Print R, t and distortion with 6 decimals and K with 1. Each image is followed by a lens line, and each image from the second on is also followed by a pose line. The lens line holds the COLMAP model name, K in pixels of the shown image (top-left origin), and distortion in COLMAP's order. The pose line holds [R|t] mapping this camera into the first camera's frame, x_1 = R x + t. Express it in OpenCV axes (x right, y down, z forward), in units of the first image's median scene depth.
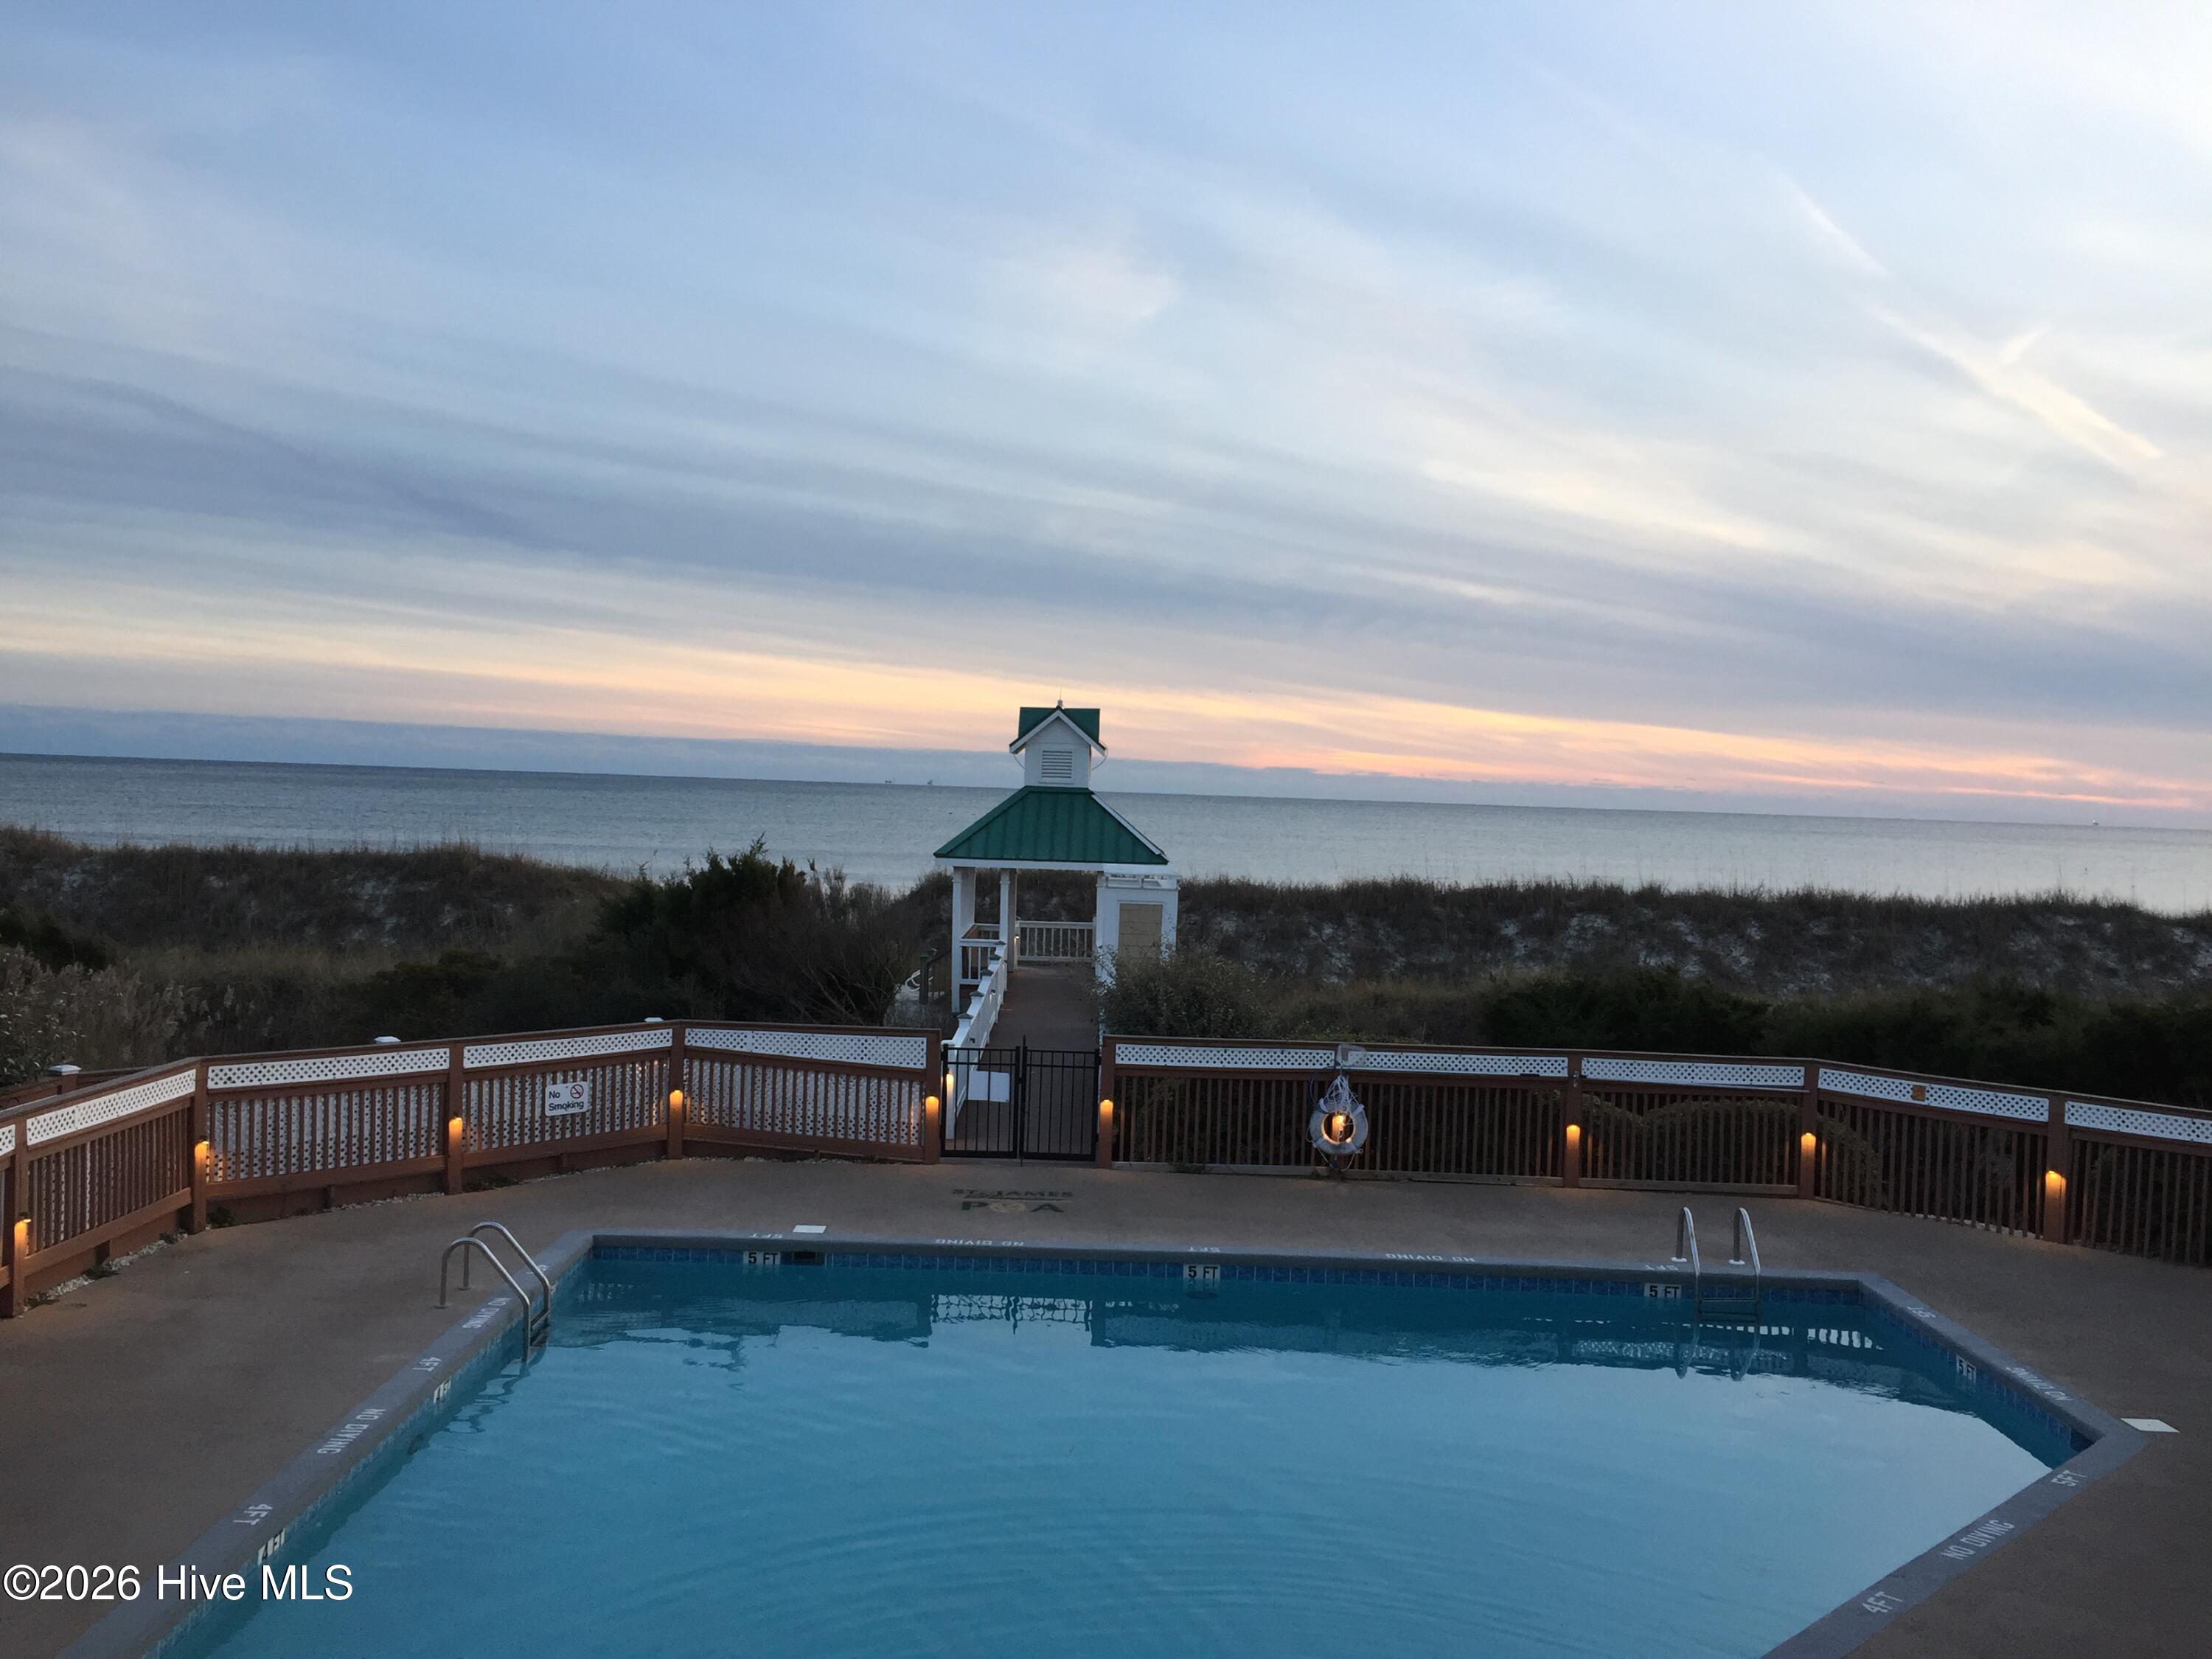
lens RADIAL K [[1874.6, 0, 1098.7], [0, 1874.6, 837.7], [0, 0, 1]] dist [0.068366, -0.061917]
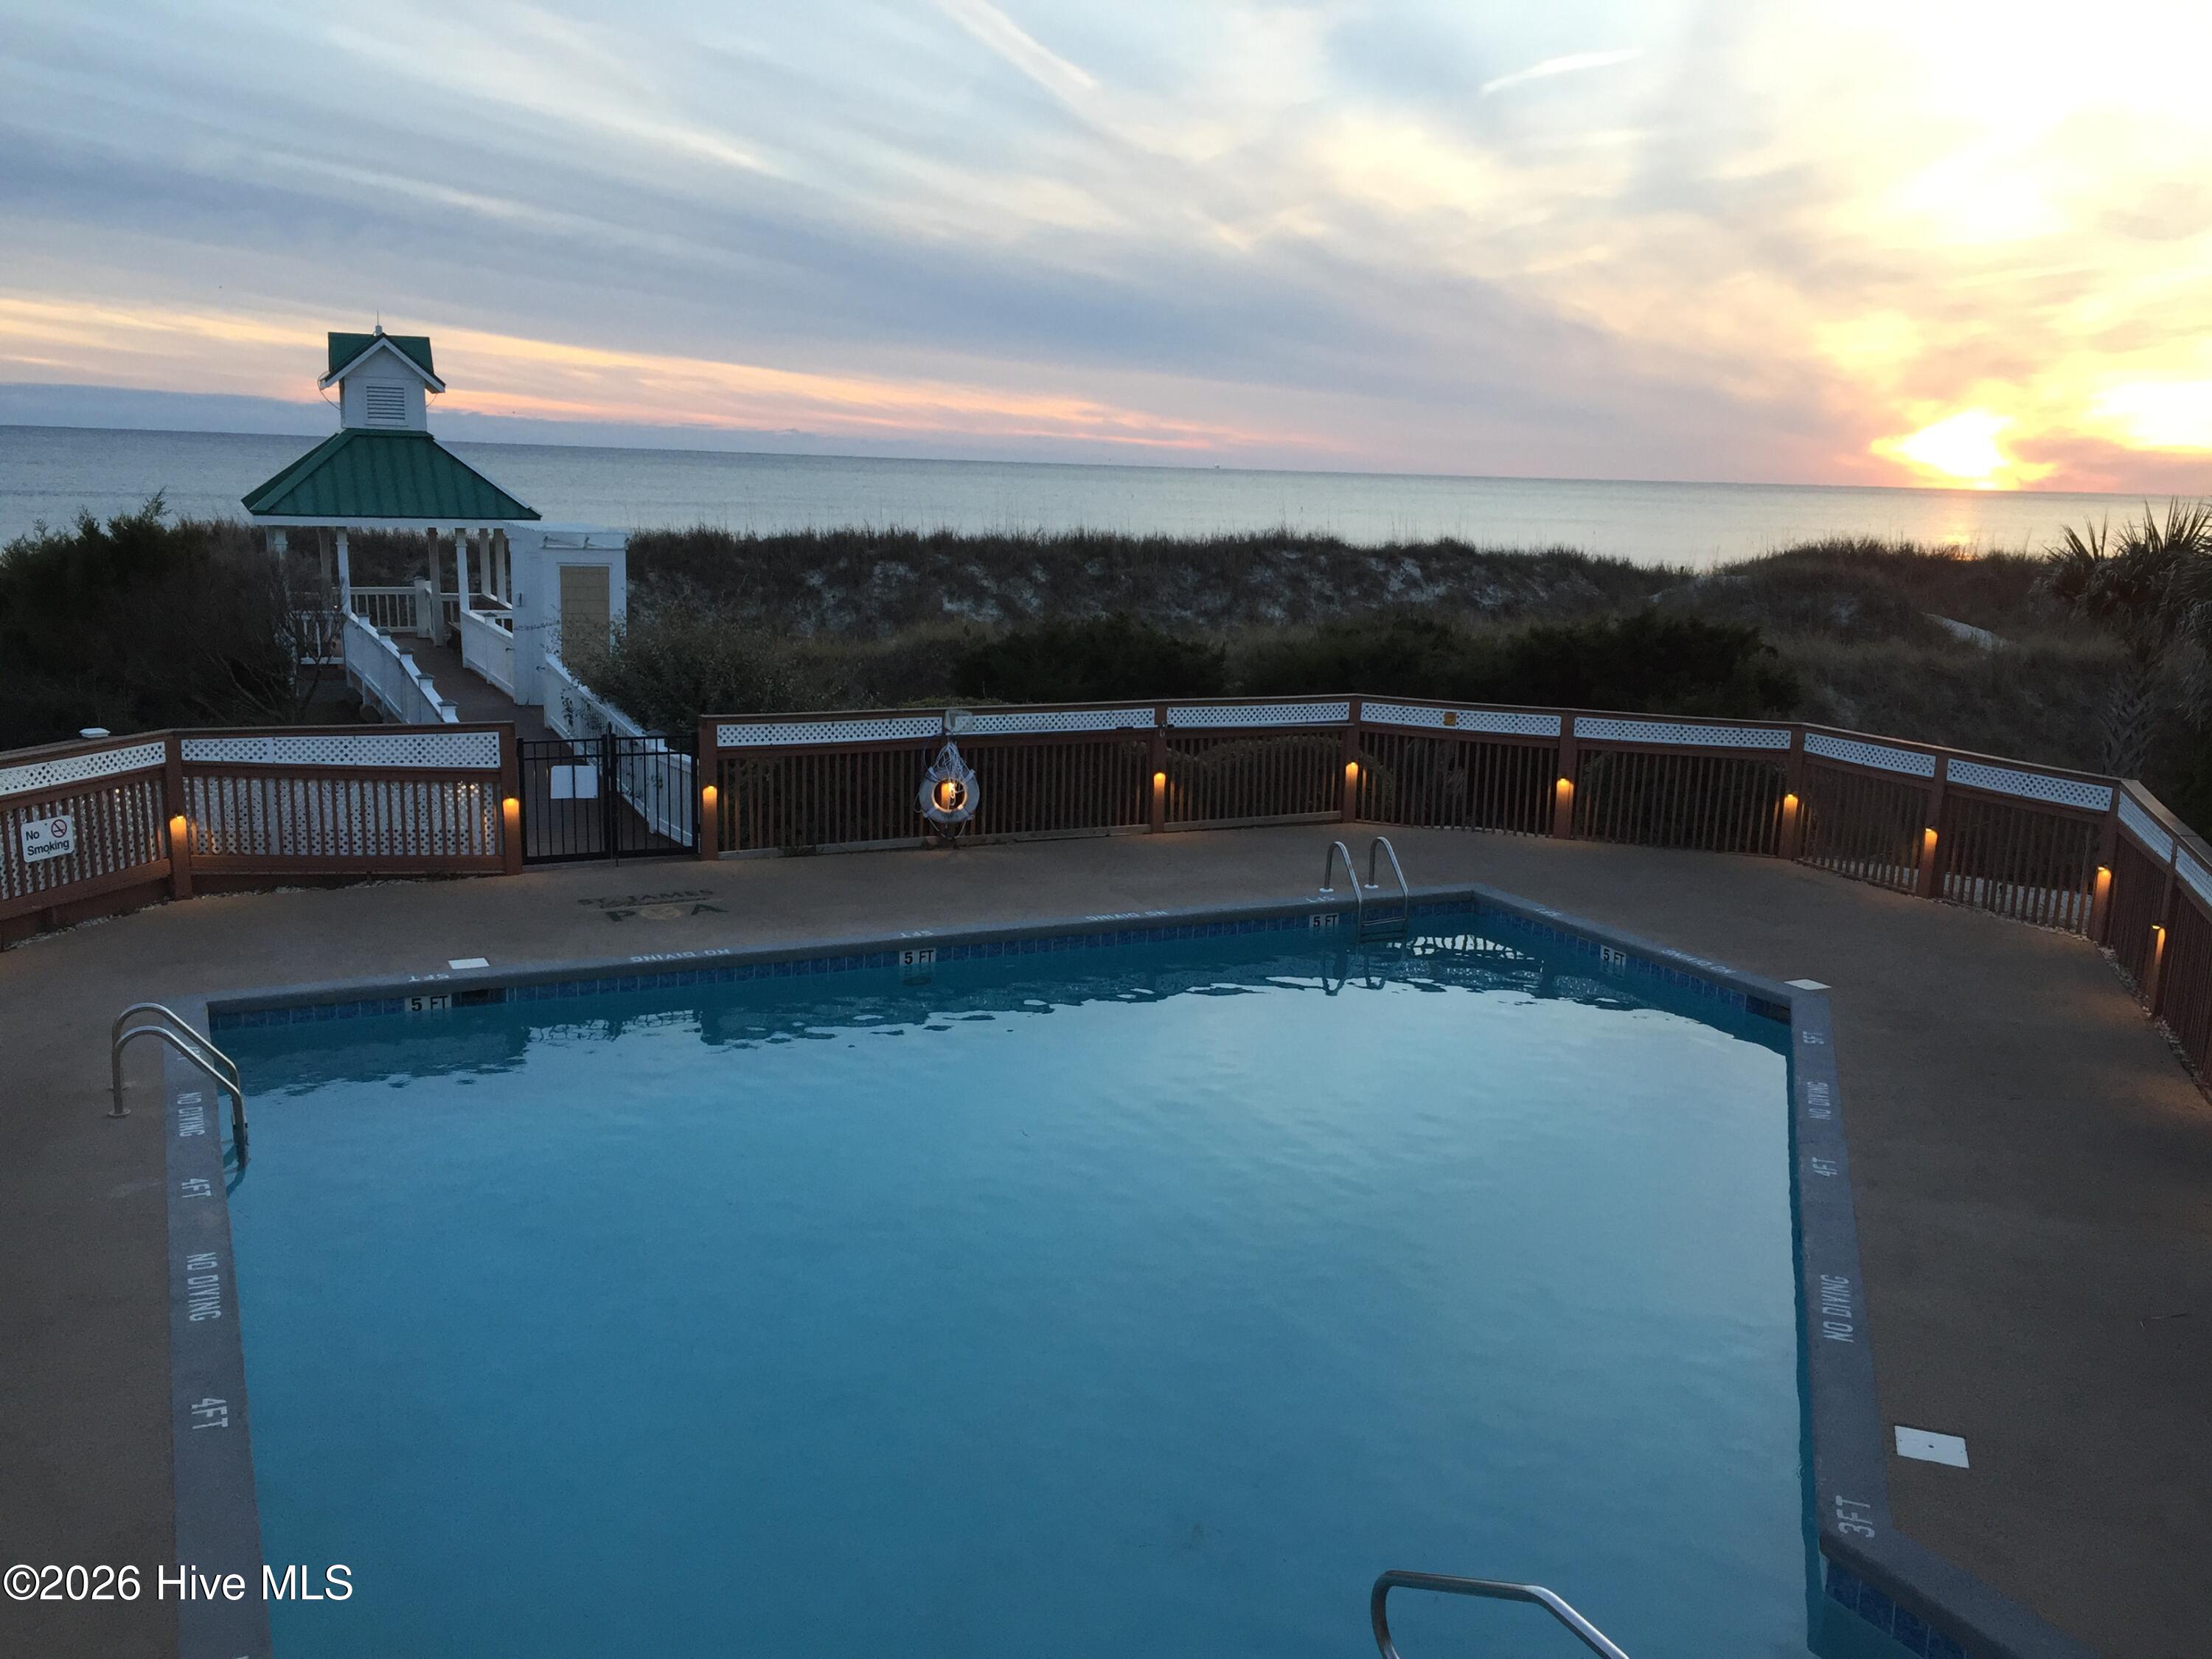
lens RADIAL K [[1874.6, 0, 1098.7], [0, 1874.6, 837.7], [0, 0, 1]] dist [0.068366, -0.061917]
pose [[0.899414, -0.092259, 0.427251, -0.217563], [0.011430, 0.982100, 0.188011, -0.005460], [-0.436949, -0.164217, 0.884369, 0.105146]]
